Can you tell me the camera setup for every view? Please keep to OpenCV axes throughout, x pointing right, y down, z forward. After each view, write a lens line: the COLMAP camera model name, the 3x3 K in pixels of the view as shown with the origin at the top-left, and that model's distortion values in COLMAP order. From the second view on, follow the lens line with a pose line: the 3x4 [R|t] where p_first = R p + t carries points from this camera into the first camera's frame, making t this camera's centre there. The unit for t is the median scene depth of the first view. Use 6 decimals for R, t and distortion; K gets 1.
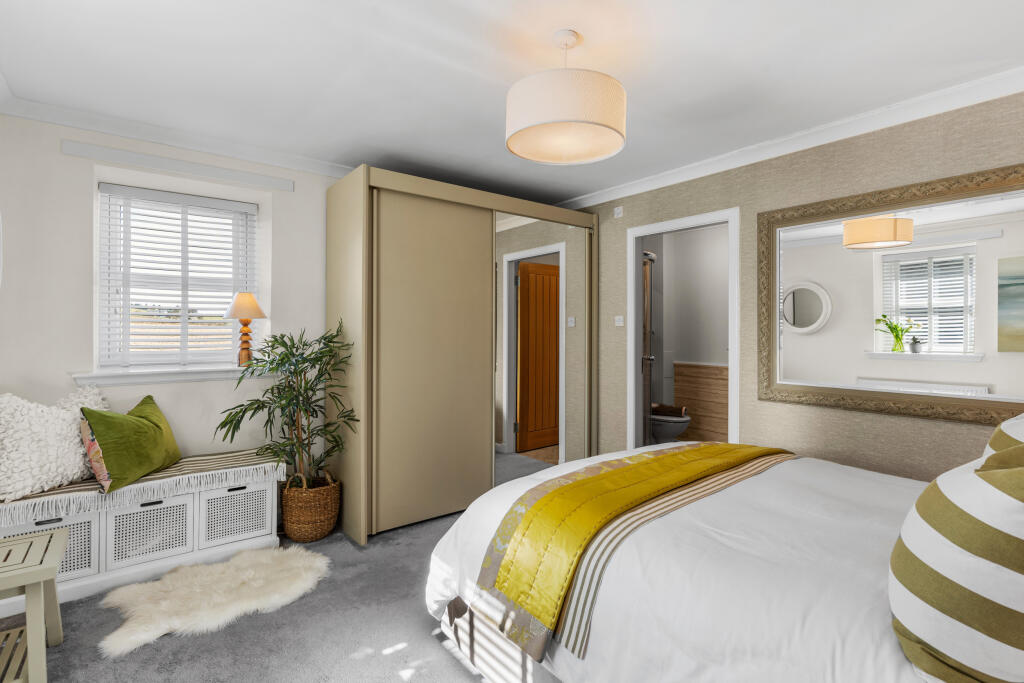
lens RADIAL K [[492.7, 0, 504.8], [0, 492.7, 335.2], [0, 0, 1]] dist [0.001922, 0.000105]
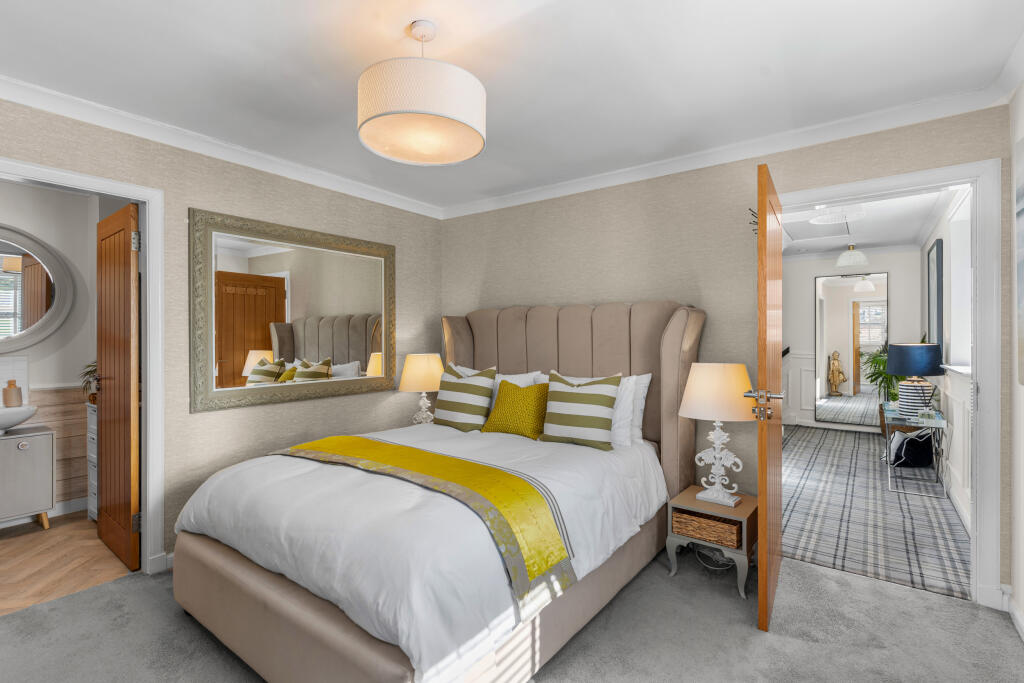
lens RADIAL K [[492.7, 0, 510.6], [0, 492.7, 341.0], [0, 0, 1]] dist [0.001922, 0.000105]
pose [[-0.289533, -0.009882, 0.957117, -0.507375], [0.012041, 0.999830, 0.013966, -0.007428], [-0.957092, 0.015568, -0.289364, 0.675783]]
